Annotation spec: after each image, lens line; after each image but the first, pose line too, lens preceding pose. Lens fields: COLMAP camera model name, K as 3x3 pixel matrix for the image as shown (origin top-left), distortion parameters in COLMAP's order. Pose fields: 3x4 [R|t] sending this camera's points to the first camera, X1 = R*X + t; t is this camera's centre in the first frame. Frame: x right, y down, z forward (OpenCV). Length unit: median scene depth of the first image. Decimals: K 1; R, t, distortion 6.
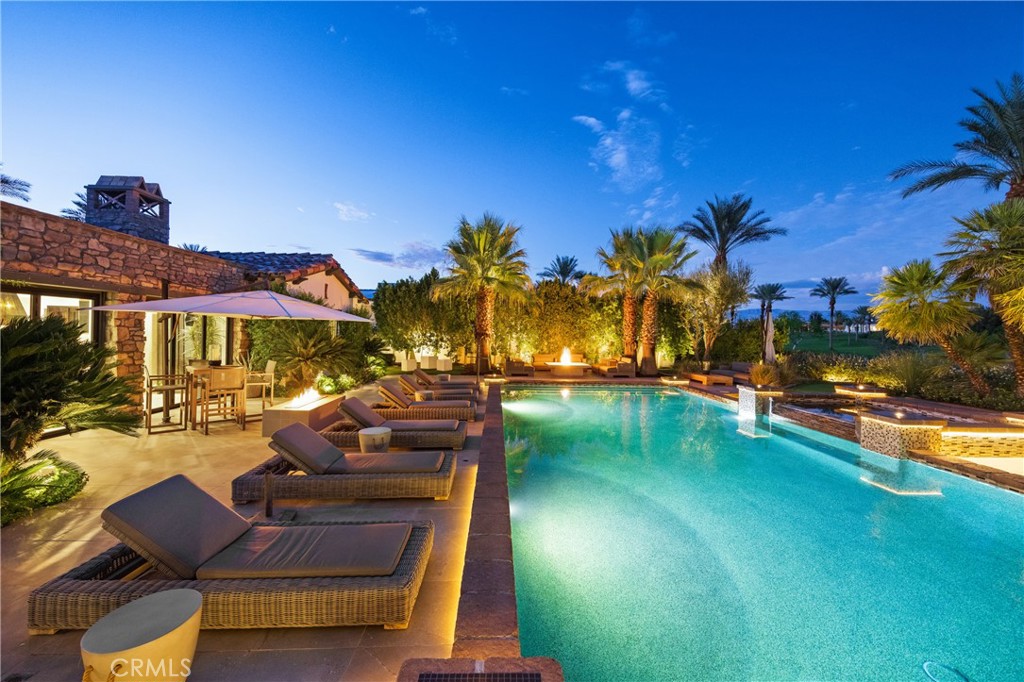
lens RADIAL K [[405.6, 0, 507.8], [0, 405.6, 333.0], [0, 0, 1]] dist [0.001252, -0.000217]
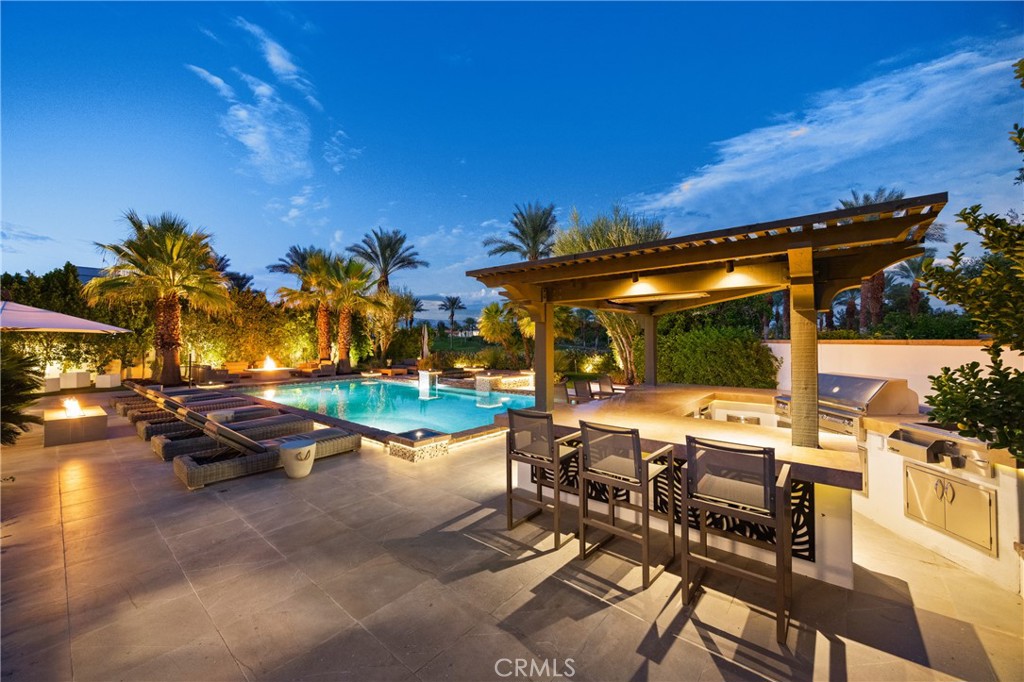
lens RADIAL K [[399.3, 0, 512.0], [0, 399.3, 341.0], [0, 0, 1]] dist [0.001751, 0.000031]
pose [[0.677287, -0.018883, 0.735476, -0.216627], [0.015185, 0.999816, 0.011686, -0.002448], [-0.735562, 0.003254, 0.677449, -0.223963]]
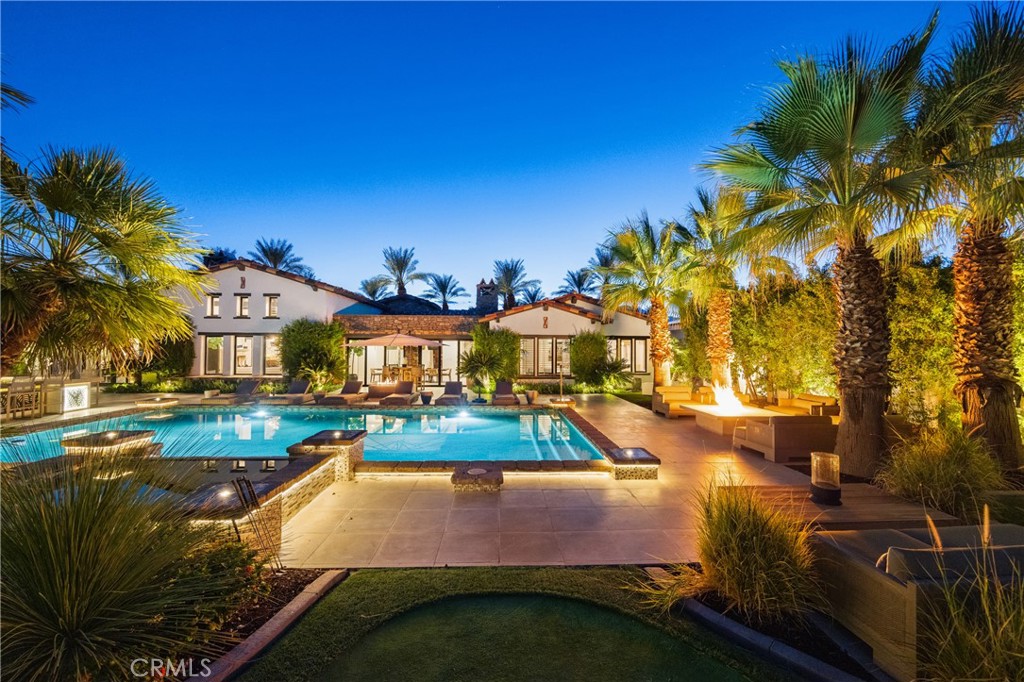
lens RADIAL K [[403.4, 0, 507.9], [0, 403.4, 349.3], [0, 0, 1]] dist [-0.001209, -0.000387]
pose [[-0.015180, -0.014266, -0.999783, 0.739092], [-0.007786, 0.999870, -0.014149, 0.004615], [0.999854, 0.007570, -0.015289, 0.750283]]
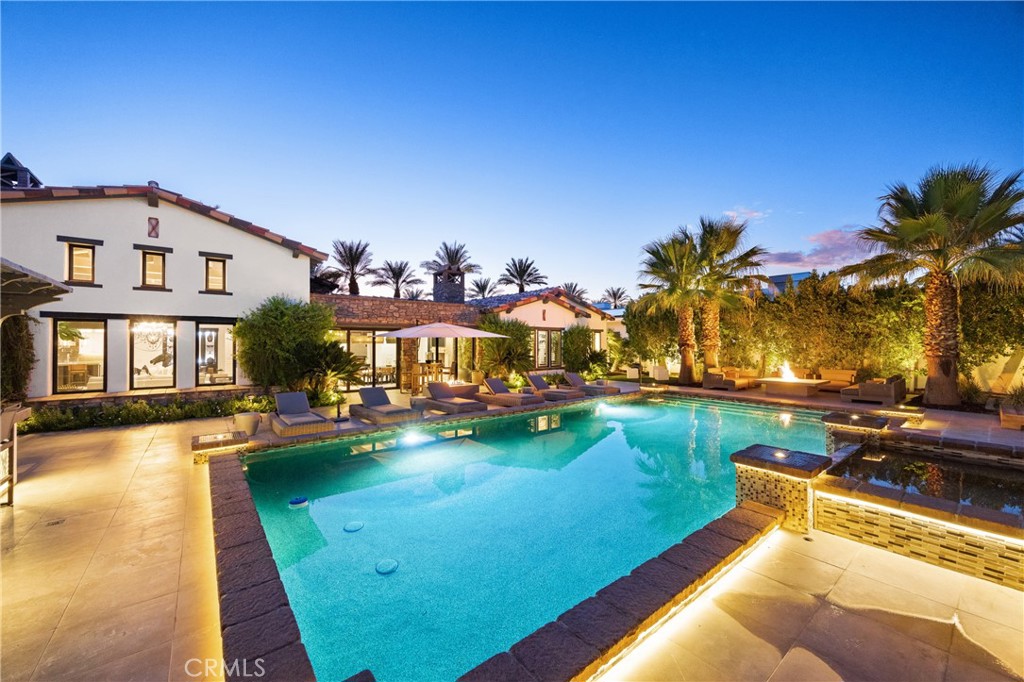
lens RADIAL K [[399.3, 0, 512.0], [0, 399.3, 341.0], [0, 0, 1]] dist [0.001751, 0.000031]
pose [[0.590873, -0.022145, -0.806460, 0.480688], [0.012156, 0.999754, -0.018546, 0.007019], [0.806673, 0.001155, 0.590997, 0.095301]]
